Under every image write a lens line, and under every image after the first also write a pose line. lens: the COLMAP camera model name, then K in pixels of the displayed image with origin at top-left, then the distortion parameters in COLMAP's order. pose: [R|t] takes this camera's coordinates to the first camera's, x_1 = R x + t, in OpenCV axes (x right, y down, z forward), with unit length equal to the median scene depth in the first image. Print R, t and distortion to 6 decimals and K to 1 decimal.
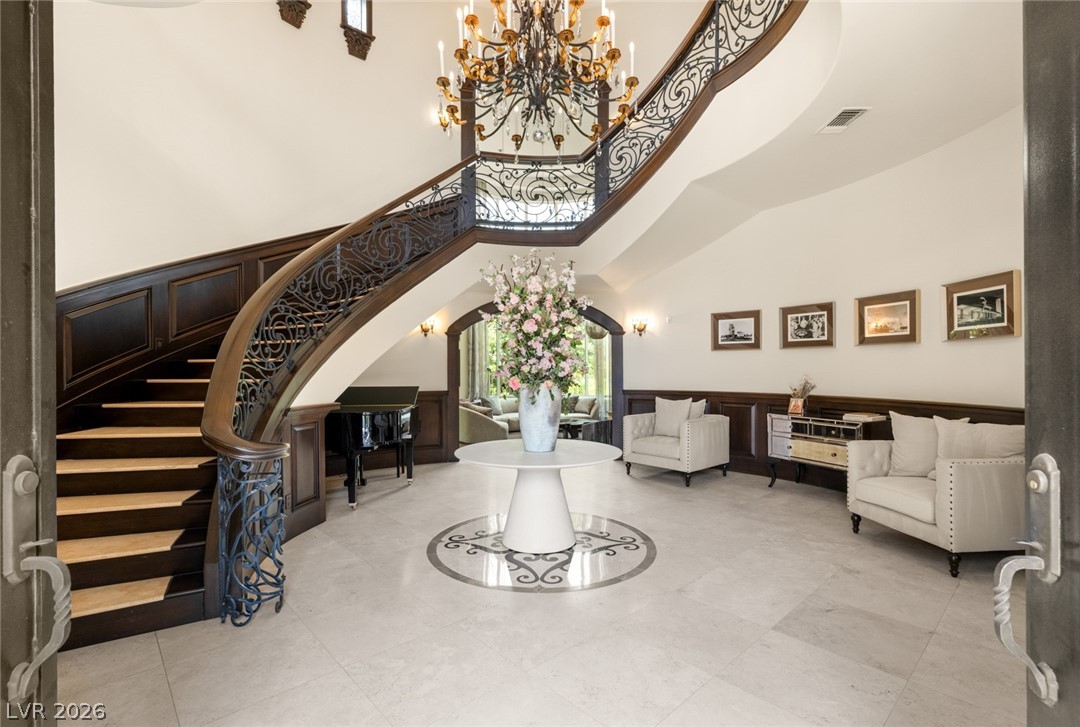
lens RADIAL K [[473.3, 0, 540.0], [0, 473.3, 363.5], [0, 0, 1]] dist [-0.002230, -0.000292]
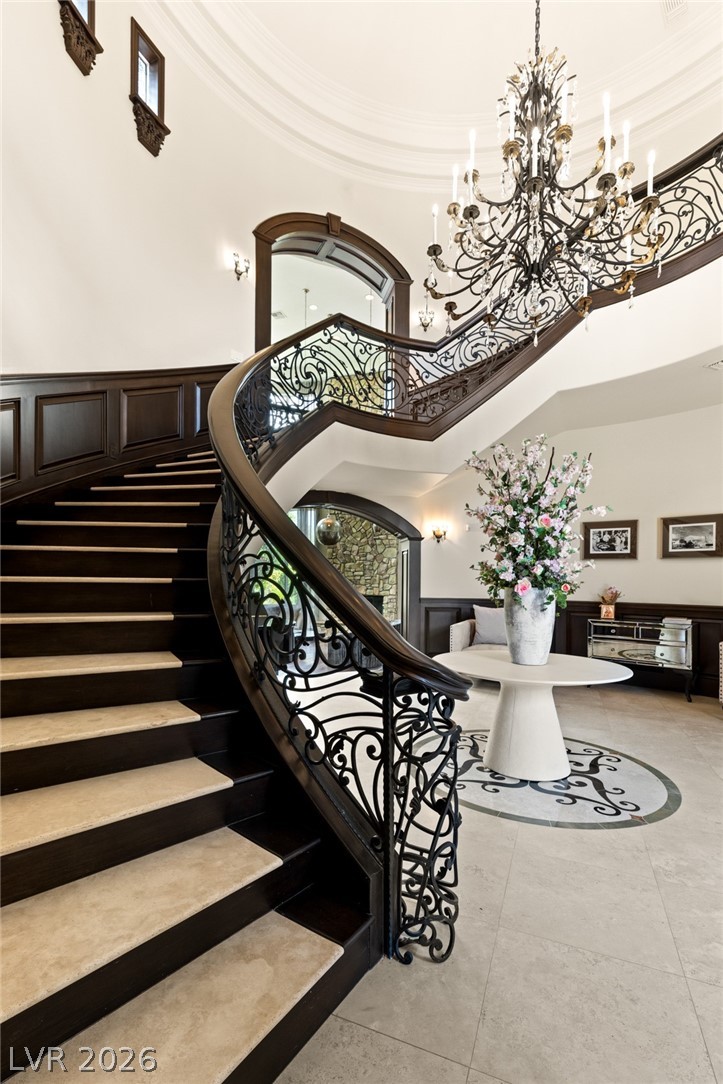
lens RADIAL K [[482.1, 0, 353.9], [0, 482.1, 576.6], [0, 0, 1]] dist [0.003313, 0.000229]
pose [[0.917428, 0.018395, 0.397476, -0.440594], [-0.021074, 0.999775, 0.002372, 0.016754], [-0.397343, -0.010552, 0.917610, 0.199986]]
